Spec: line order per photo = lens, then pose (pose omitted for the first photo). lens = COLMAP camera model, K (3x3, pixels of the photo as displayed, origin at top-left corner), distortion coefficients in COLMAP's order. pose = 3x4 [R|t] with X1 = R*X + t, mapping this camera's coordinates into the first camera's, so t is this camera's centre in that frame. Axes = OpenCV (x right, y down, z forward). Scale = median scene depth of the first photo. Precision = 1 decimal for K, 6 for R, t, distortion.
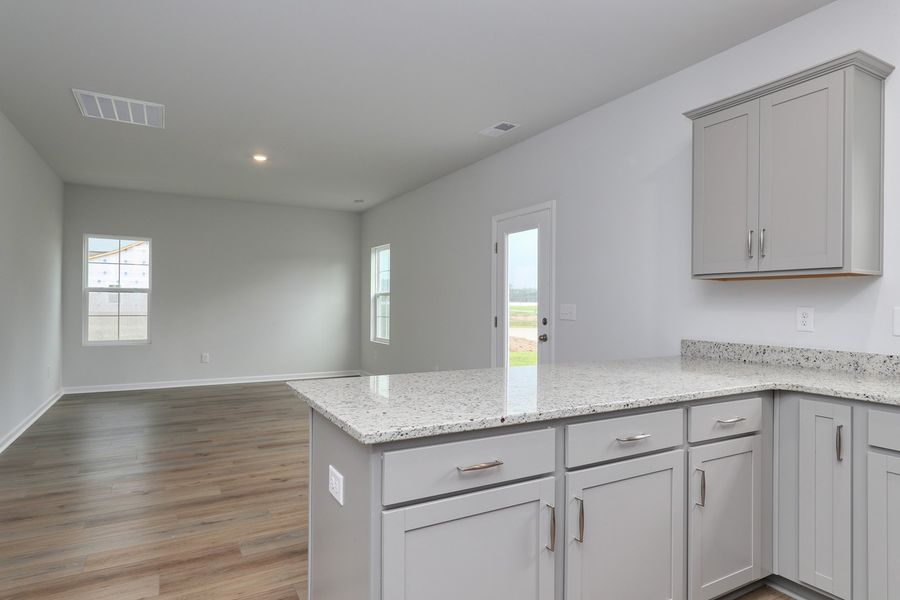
lens RADIAL K [[504.6, 0, 432.3], [0, 504.6, 297.2], [0, 0, 1]] dist [0.004136, -0.000359]
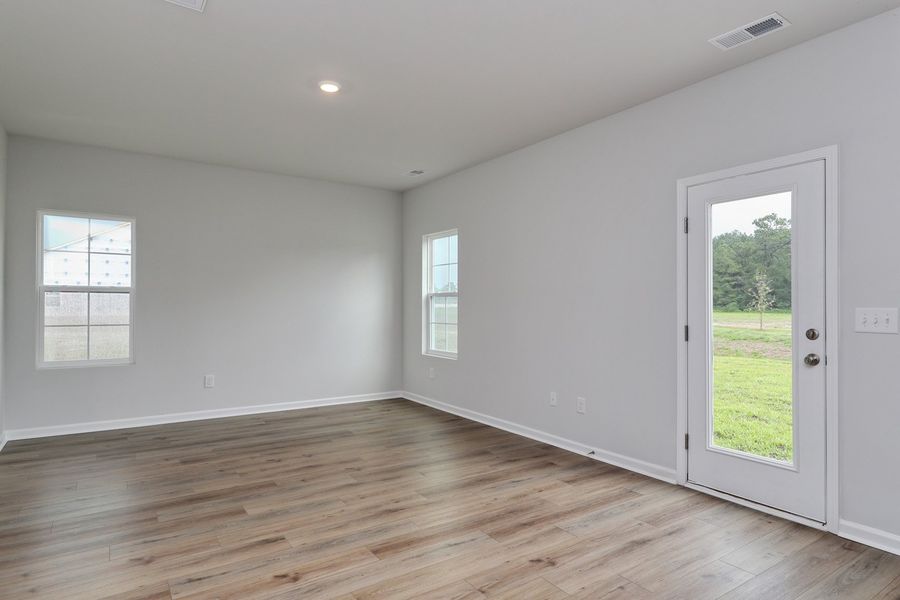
lens RADIAL K [[522.6, 0, 449.9], [0, 522.6, 301.8], [0, 0, 1]] dist [0.000305, -0.000257]
pose [[0.996209, -0.004740, 0.086864, -0.177090], [0.004127, 0.999965, 0.007239, -0.000238], [-0.086896, -0.006853, 0.996194, 0.221533]]
